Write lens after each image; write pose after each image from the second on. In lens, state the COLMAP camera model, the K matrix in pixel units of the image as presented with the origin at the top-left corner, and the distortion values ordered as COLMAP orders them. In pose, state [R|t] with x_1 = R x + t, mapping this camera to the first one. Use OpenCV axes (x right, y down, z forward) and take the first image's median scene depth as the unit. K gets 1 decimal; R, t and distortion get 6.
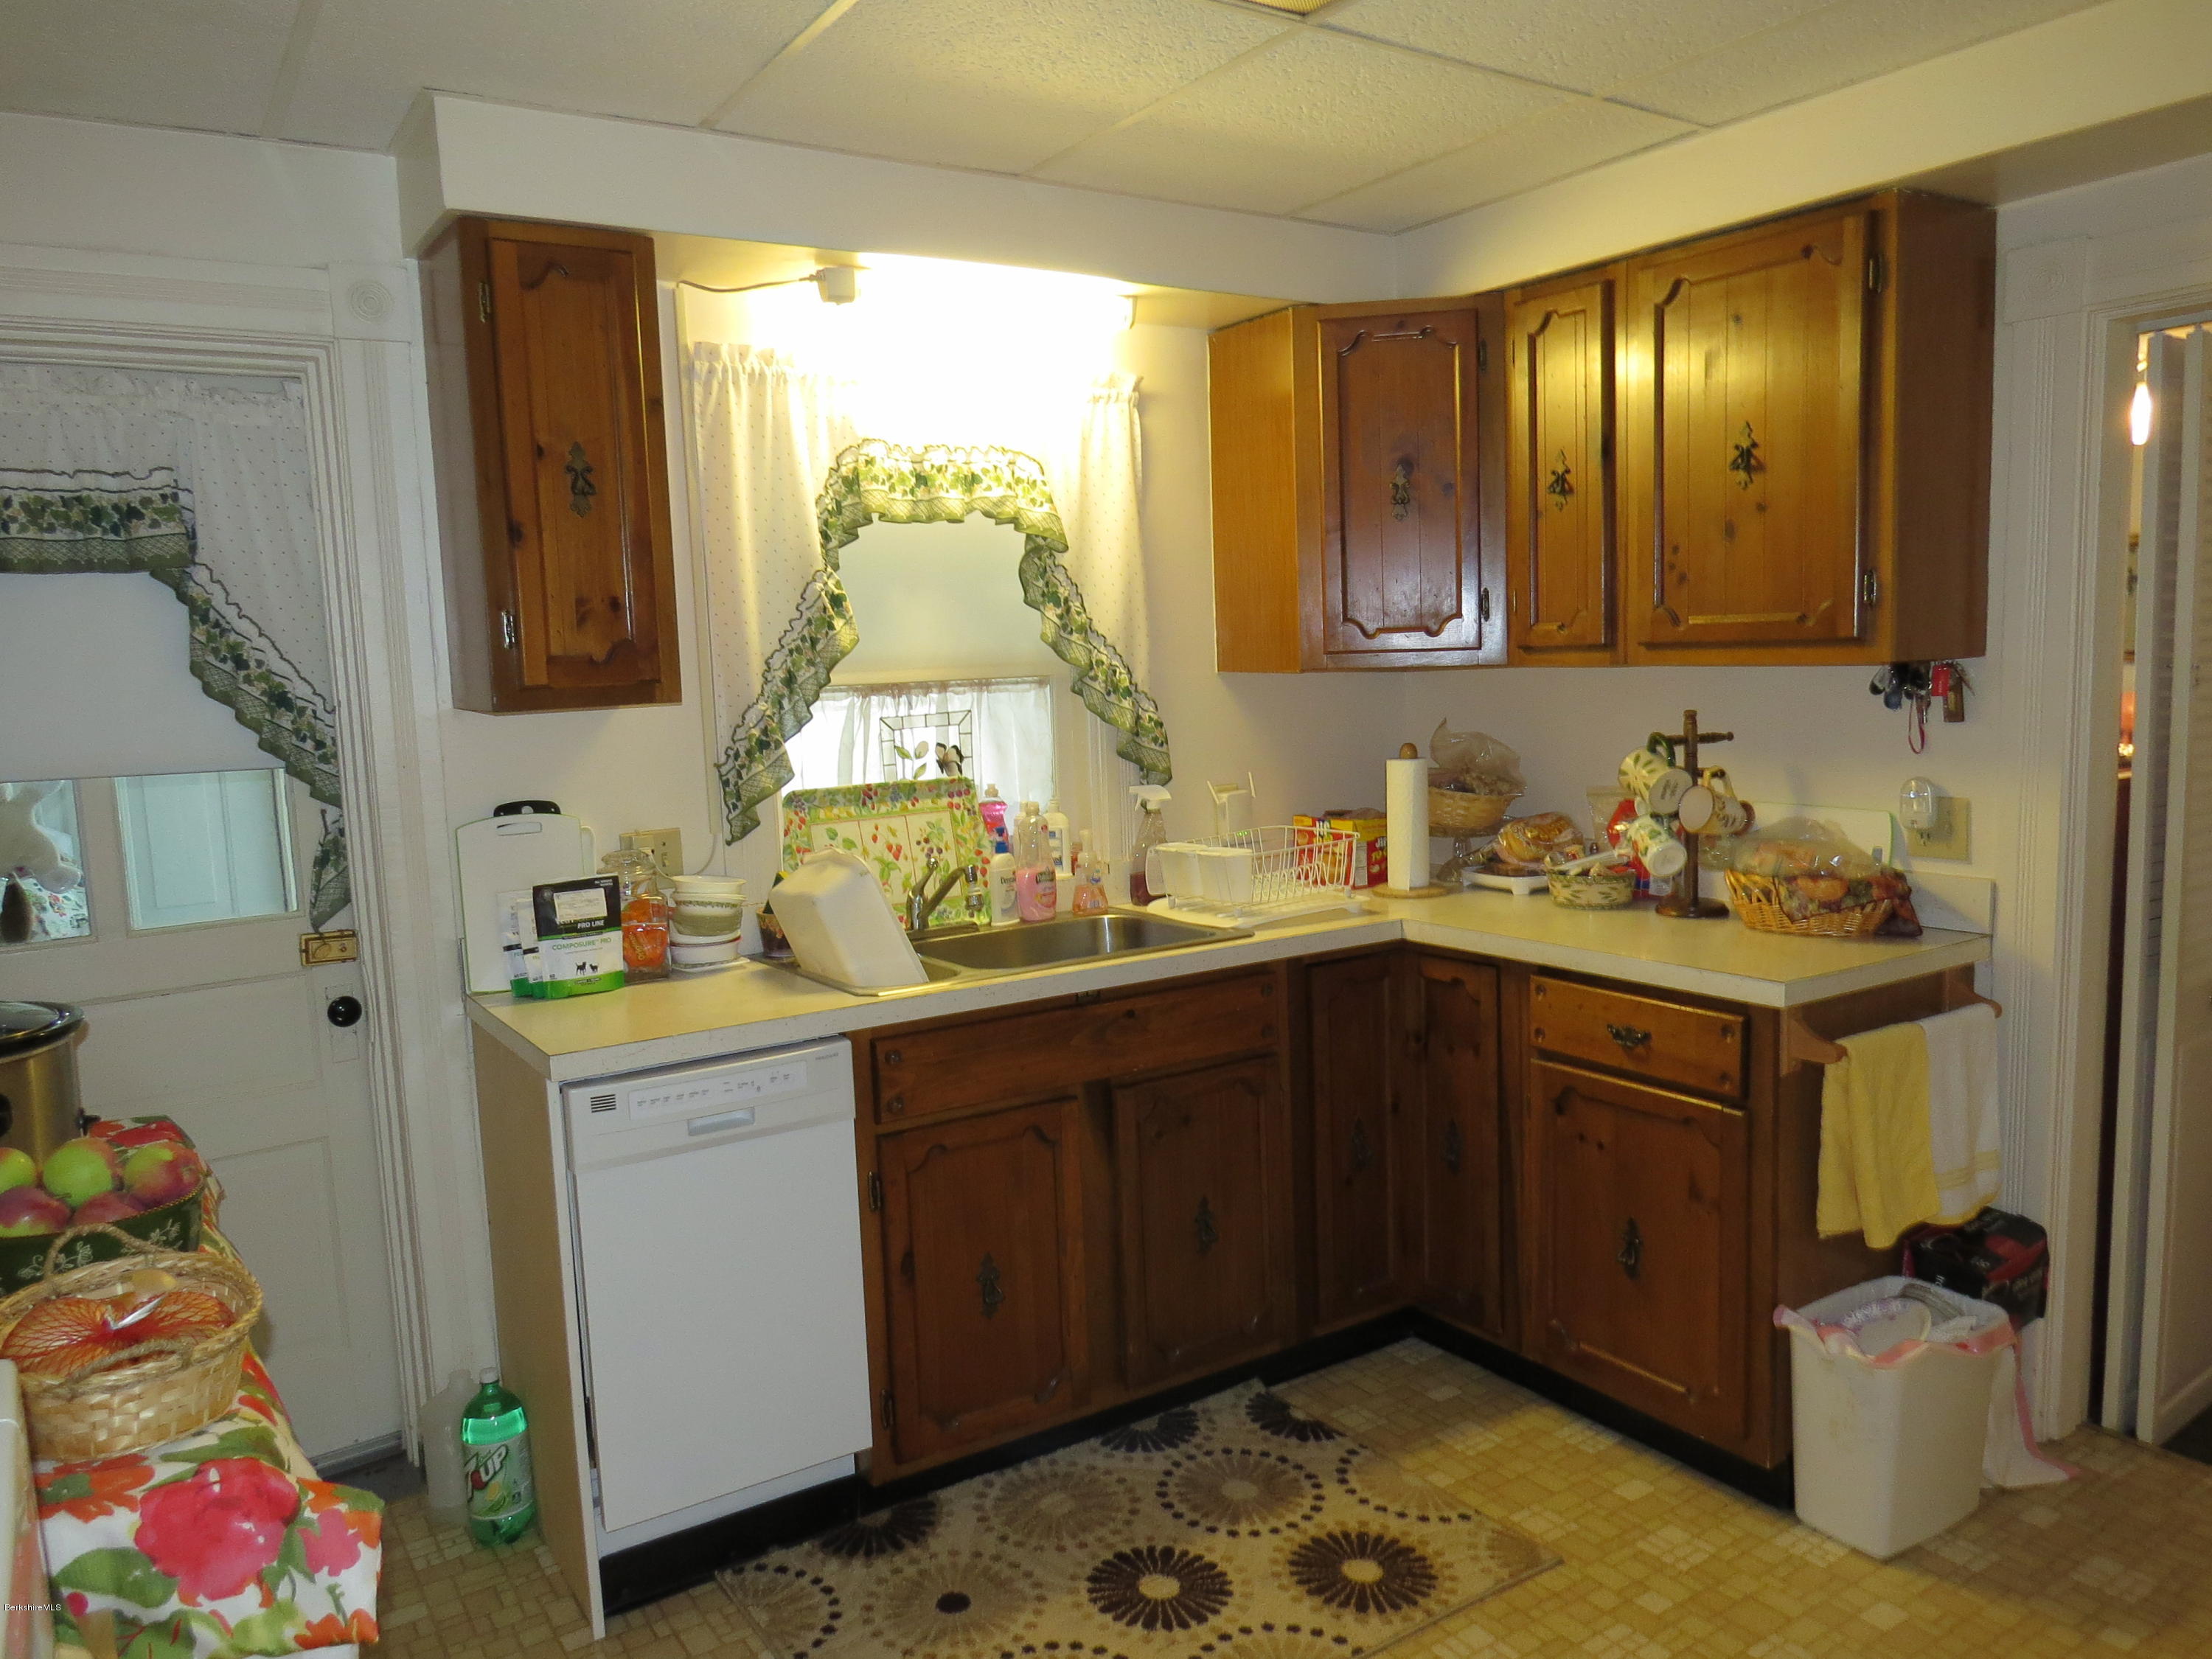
lens RADIAL K [[1584.8, 0, 1112.8], [0, 1584.8, 820.9], [0, 0, 1]] dist [0.013157, -0.022005]
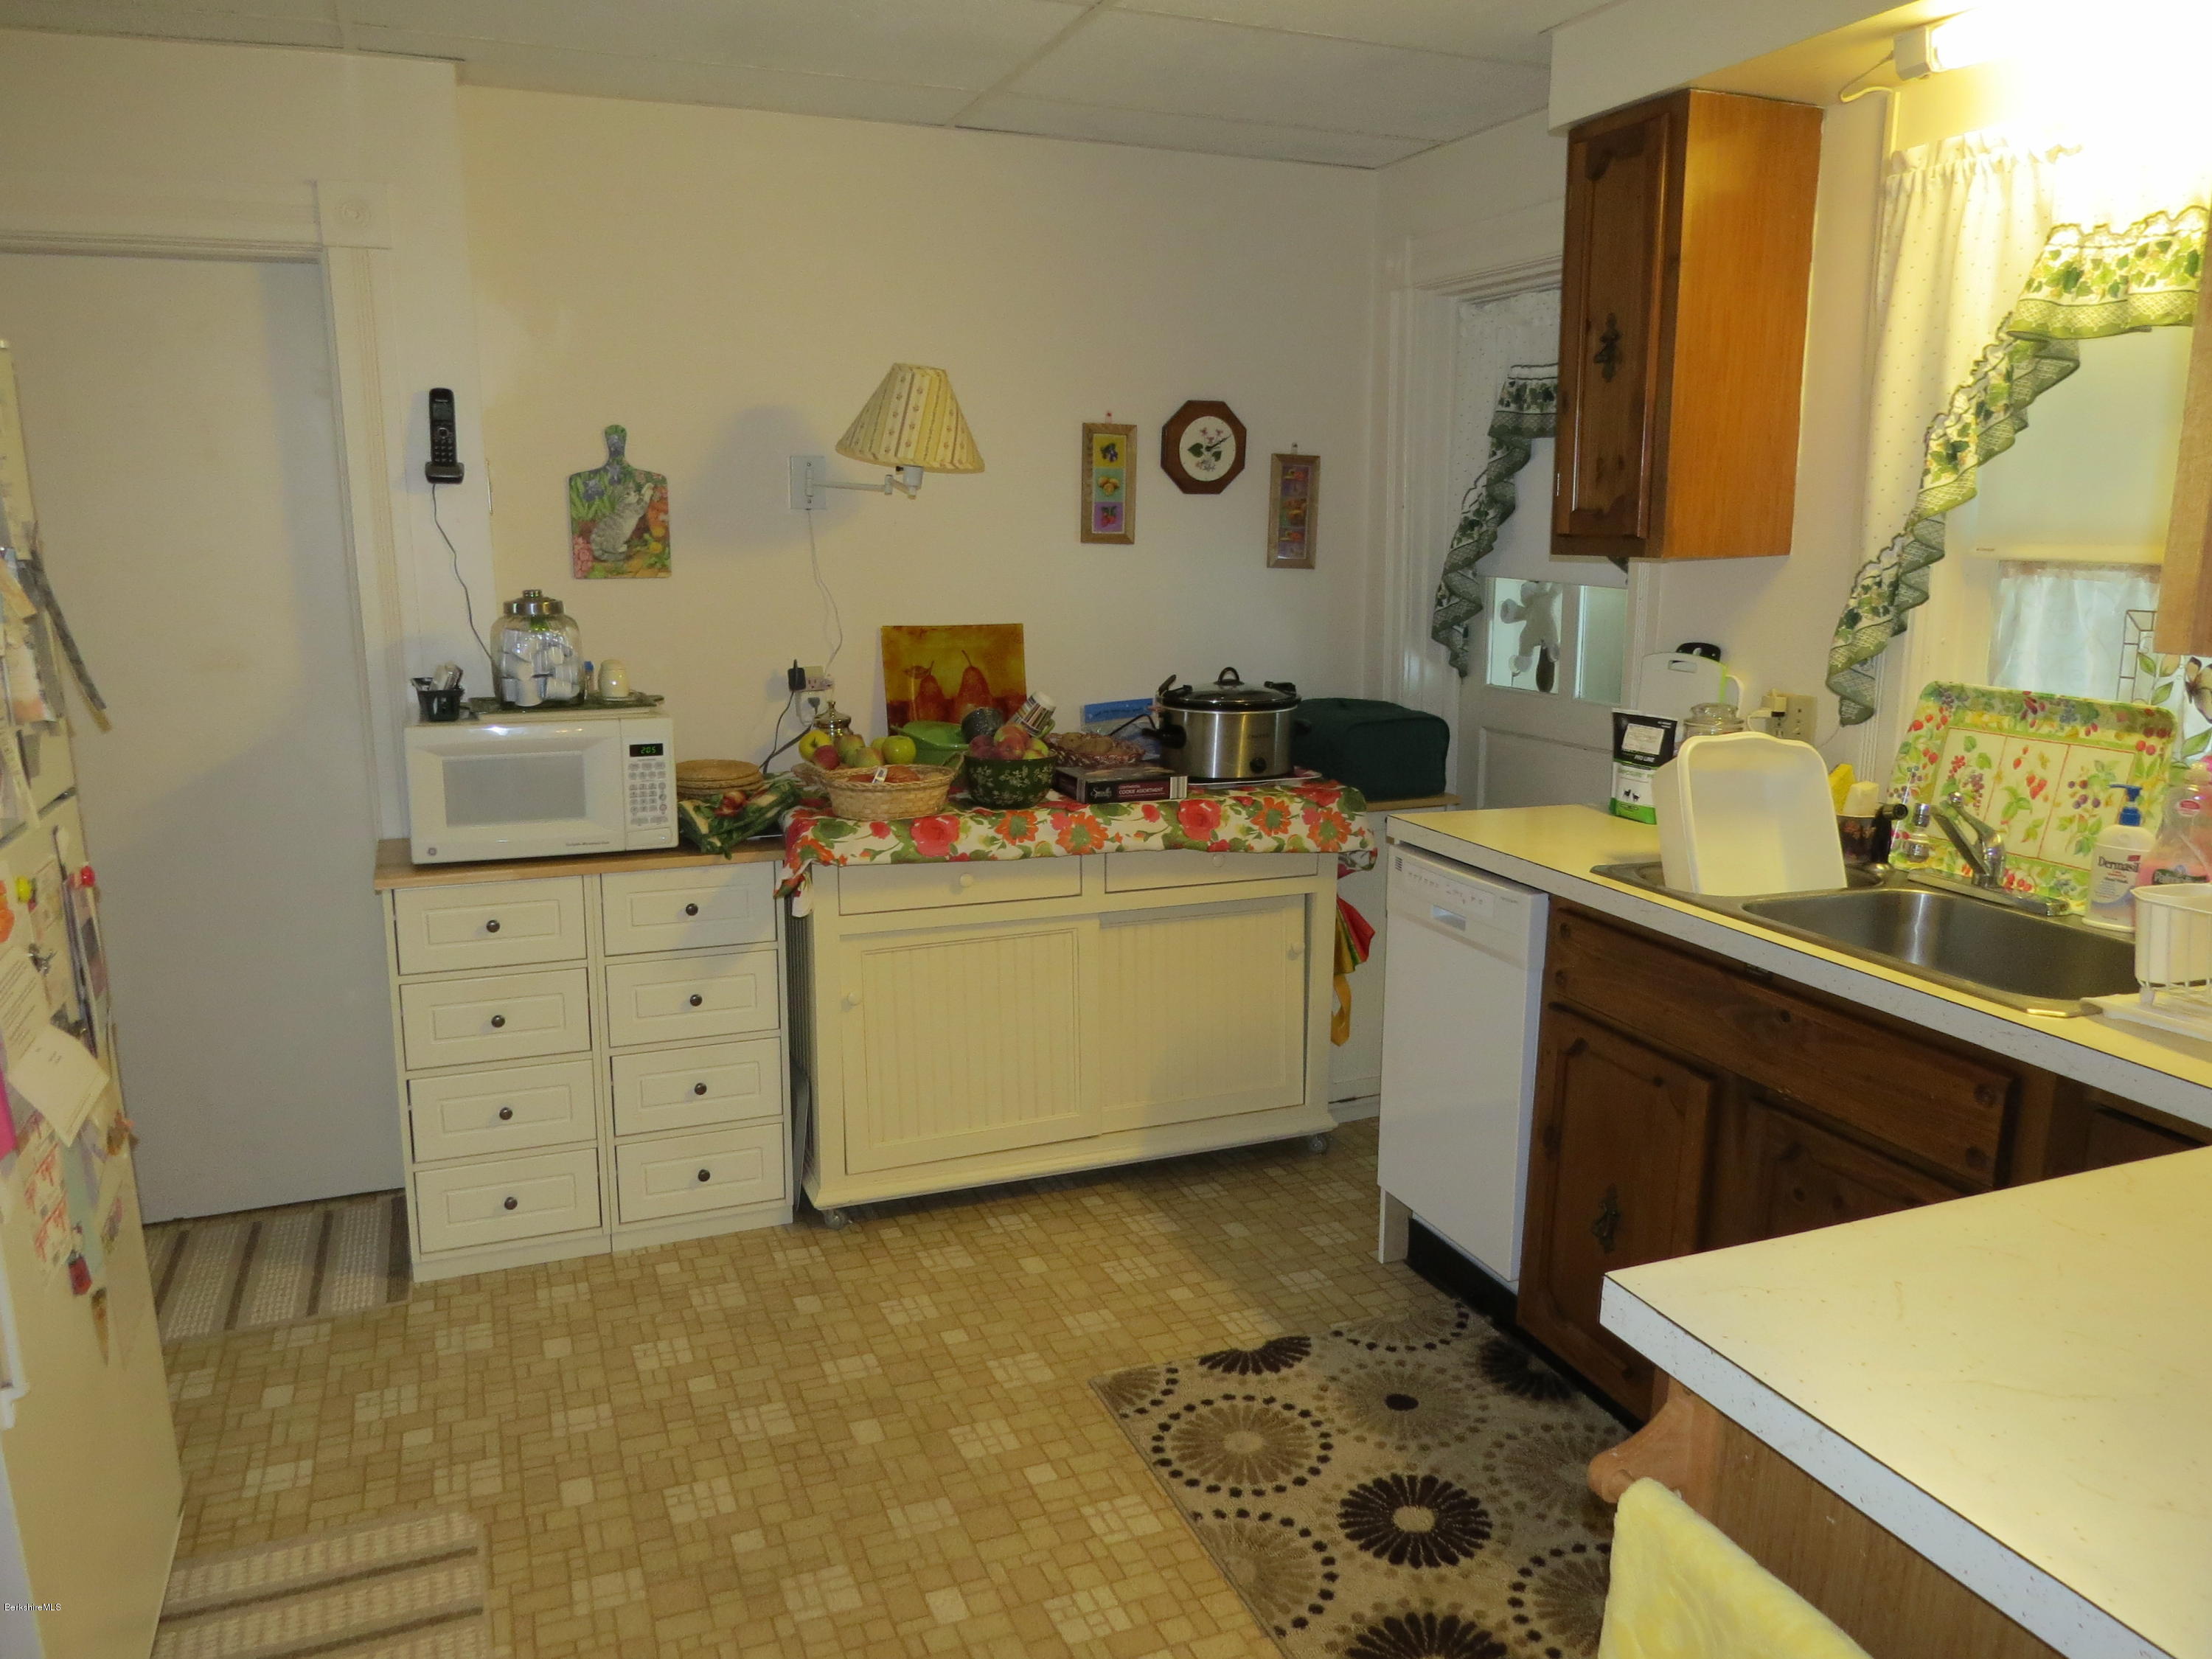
lens RADIAL K [[1584.8, 0, 1100.7], [0, 1584.8, 828.3], [0, 0, 1]] dist [0.013157, -0.022005]
pose [[-0.198037, 0.222764, -0.954546, 0.684795], [-0.109995, 0.962631, 0.247472, -0.100952], [0.974003, 0.154004, -0.166133, 0.708659]]
